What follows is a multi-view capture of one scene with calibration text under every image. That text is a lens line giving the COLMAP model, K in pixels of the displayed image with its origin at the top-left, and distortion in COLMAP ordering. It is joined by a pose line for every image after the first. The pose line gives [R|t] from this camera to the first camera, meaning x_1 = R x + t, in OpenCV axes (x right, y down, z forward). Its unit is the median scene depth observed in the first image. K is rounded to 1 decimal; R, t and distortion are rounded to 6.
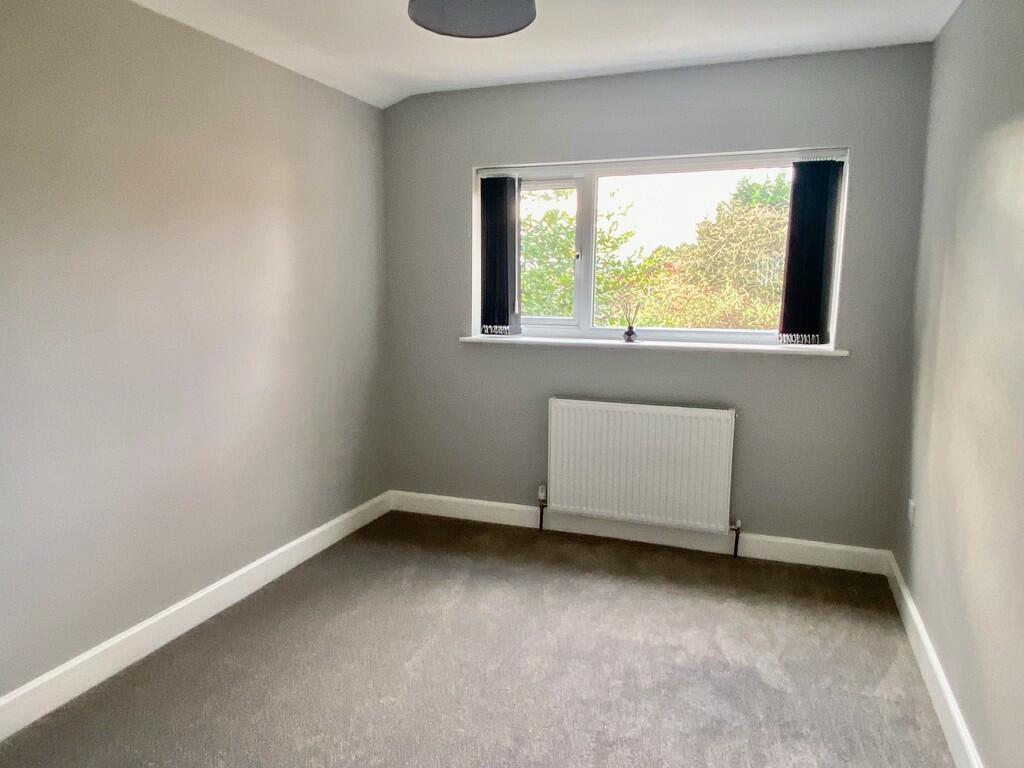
lens RADIAL K [[693.0, 0, 512.0], [0, 693.0, 384.0], [0, 0, 1]] dist [0.057689, 0.000129]
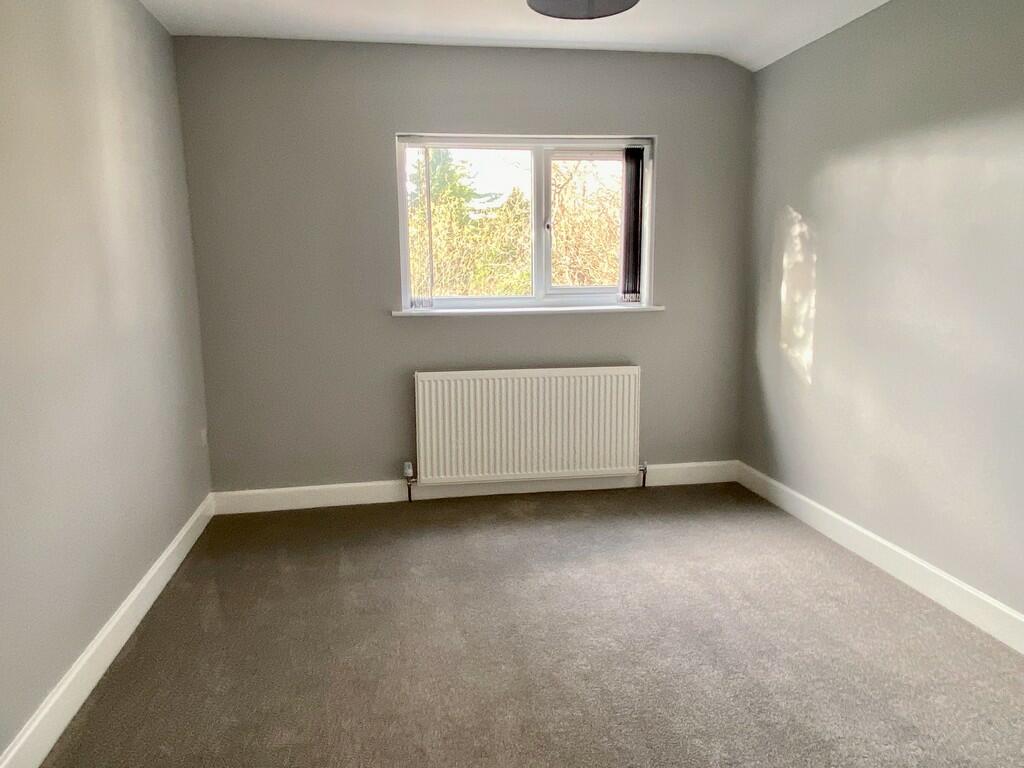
lens RADIAL K [[693.0, 0, 512.0], [0, 693.0, 384.0], [0, 0, 1]] dist [0.057689, 0.000129]
pose [[0.868528, -0.107068, 0.483937, -0.332900], [0.077929, 0.993744, 0.079999, -0.029767], [-0.489475, -0.031768, 0.871438, 0.074047]]
